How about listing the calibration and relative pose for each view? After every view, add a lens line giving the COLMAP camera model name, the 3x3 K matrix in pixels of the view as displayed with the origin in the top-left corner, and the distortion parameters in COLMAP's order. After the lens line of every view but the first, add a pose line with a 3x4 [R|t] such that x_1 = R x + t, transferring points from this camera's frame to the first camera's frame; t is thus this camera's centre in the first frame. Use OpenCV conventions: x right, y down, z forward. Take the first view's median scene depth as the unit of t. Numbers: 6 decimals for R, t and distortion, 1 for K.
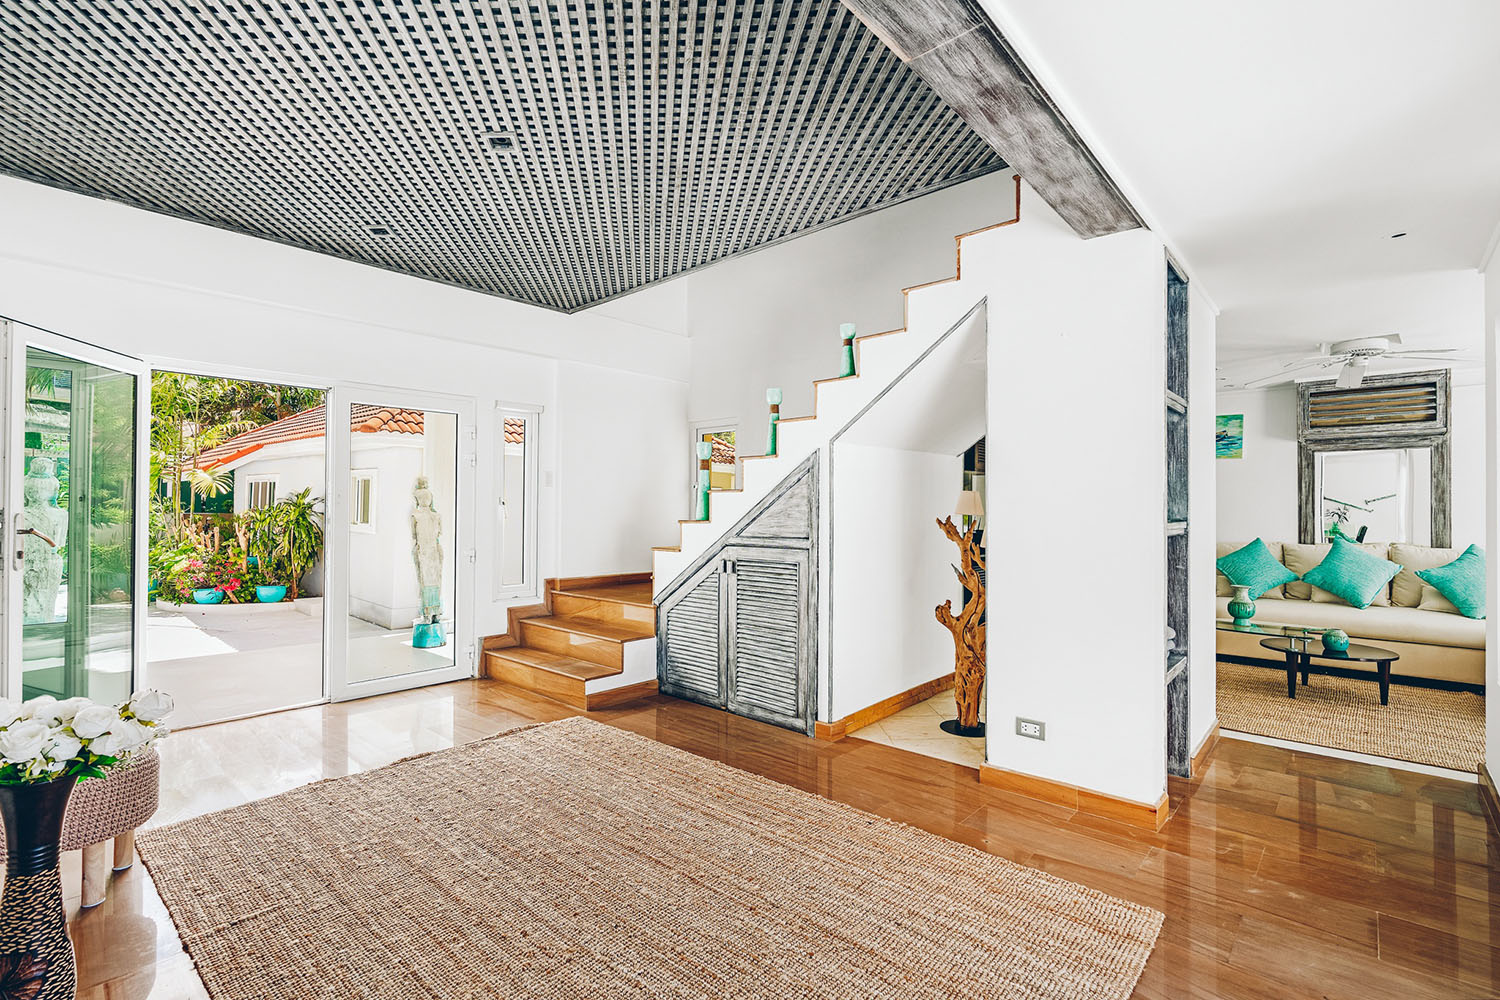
lens RADIAL K [[691.3, 0, 750.0], [0, 691.3, 500.0], [0, 0, 1]] dist [-0.000663, 0.000394]
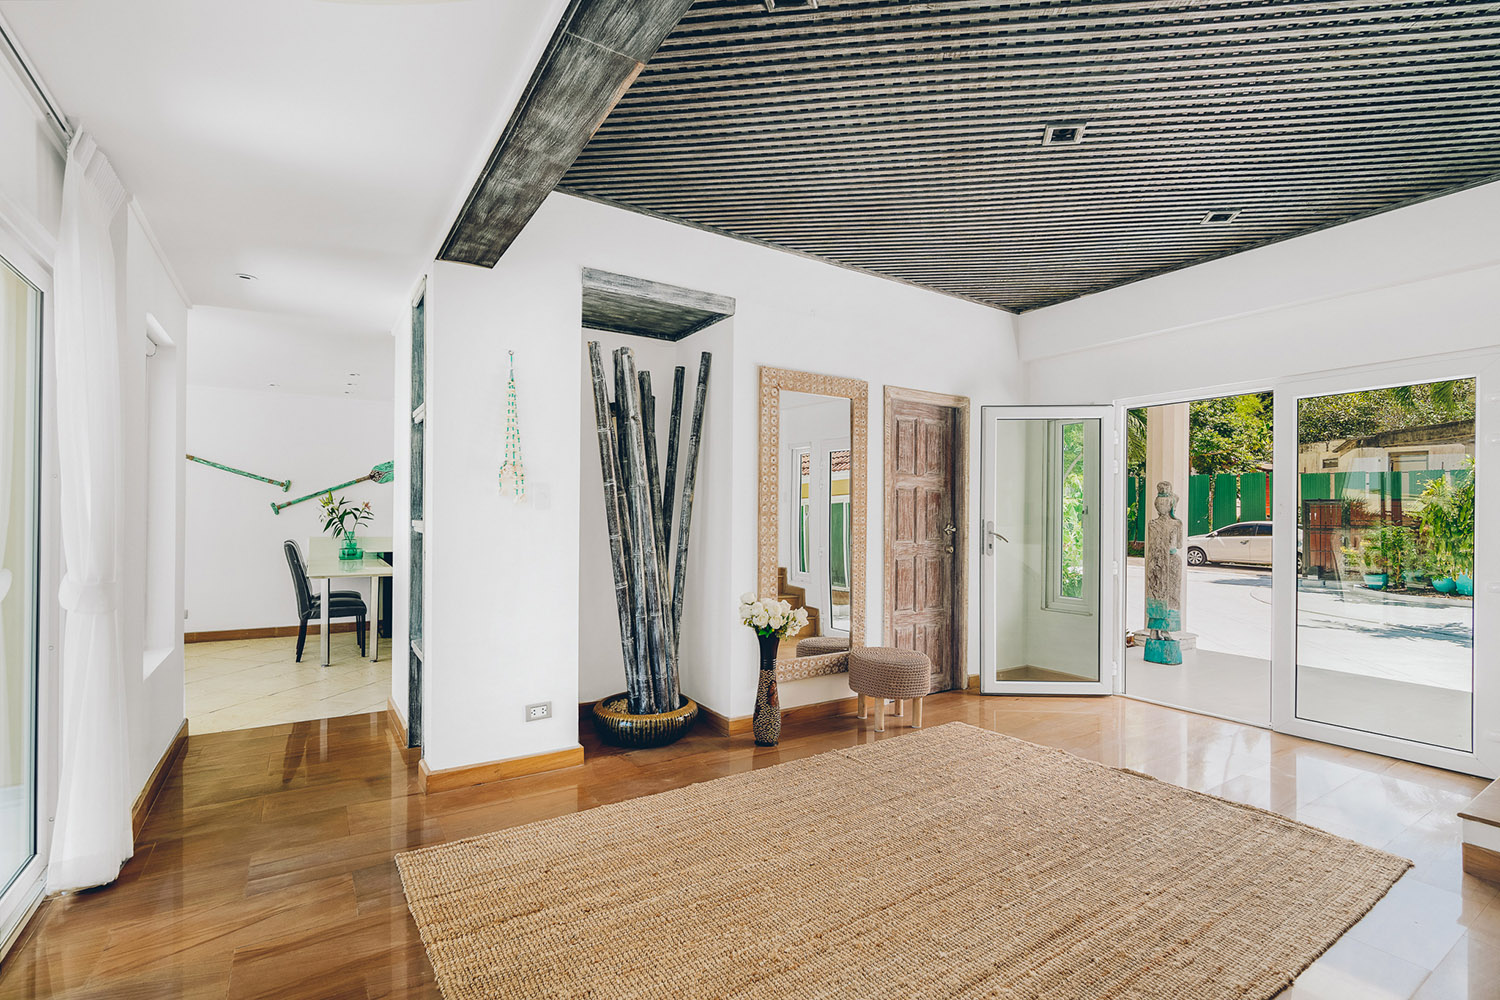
lens RADIAL K [[691.3, 0, 750.0], [0, 691.3, 500.0], [0, 0, 1]] dist [-0.000663, 0.000394]
pose [[-0.264733, -0.031669, -0.963801, 0.565156], [0.008009, 0.999354, -0.035037, 0.018520], [0.964288, -0.016995, -0.264309, 0.698651]]
